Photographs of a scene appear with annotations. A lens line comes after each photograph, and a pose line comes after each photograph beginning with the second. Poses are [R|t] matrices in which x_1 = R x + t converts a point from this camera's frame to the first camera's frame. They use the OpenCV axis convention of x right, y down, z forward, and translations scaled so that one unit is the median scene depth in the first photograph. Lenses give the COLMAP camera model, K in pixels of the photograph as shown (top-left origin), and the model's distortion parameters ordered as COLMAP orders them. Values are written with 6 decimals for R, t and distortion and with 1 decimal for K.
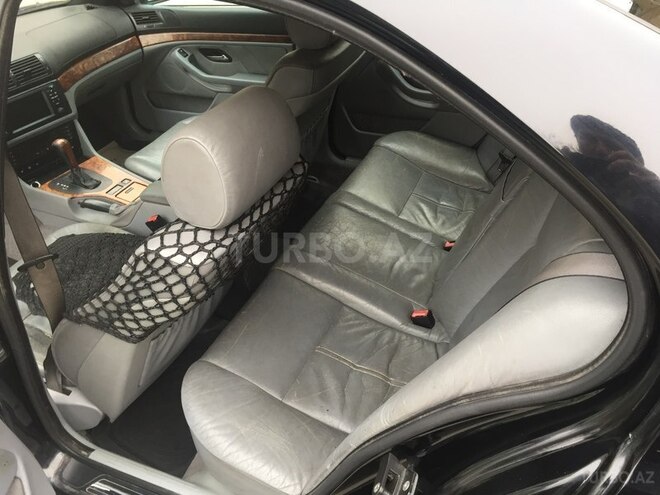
lens RADIAL K [[561.3, 0, 327.5], [0, 561.3, 247.8], [0, 0, 1]] dist [0.037811, -0.048767]
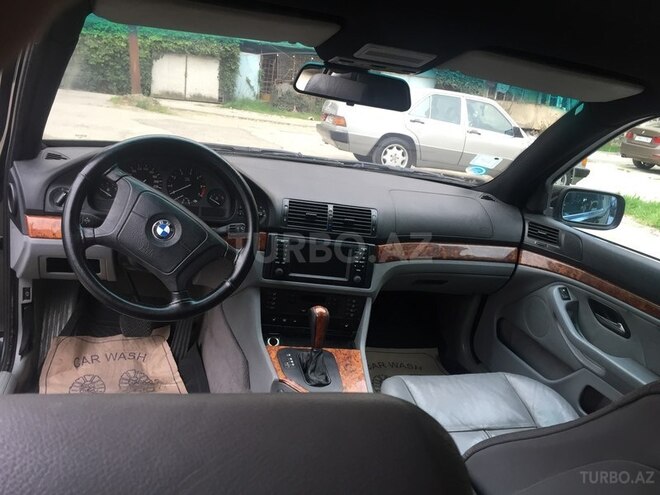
lens RADIAL K [[561.3, 0, 329.4], [0, 561.3, 246.8], [0, 0, 1]] dist [0.037811, -0.048767]
pose [[0.636255, 0.377636, -0.672733, 0.000652], [-0.601406, 0.788959, -0.125916, -0.149626], [0.483209, 0.484700, 0.729092, 0.379500]]
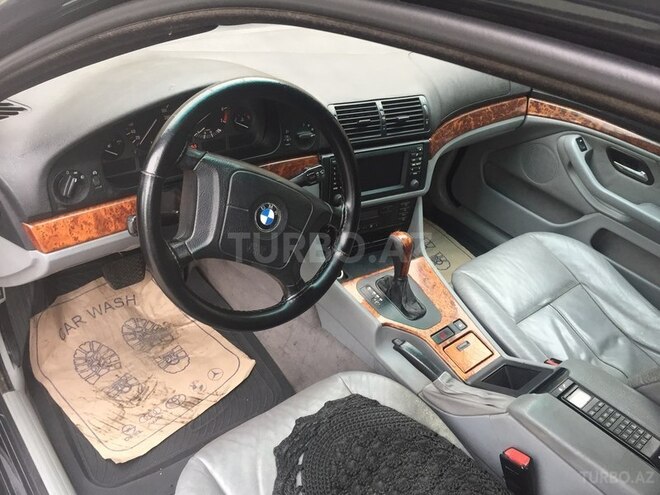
lens RADIAL K [[561.3, 0, 328.1], [0, 561.3, 250.4], [0, 0, 1]] dist [0.037811, -0.048767]
pose [[0.875666, 0.421605, -0.235498, -0.346857], [-0.422411, 0.905046, 0.049601, -0.150894], [0.234048, 0.056043, 0.970608, 0.310102]]
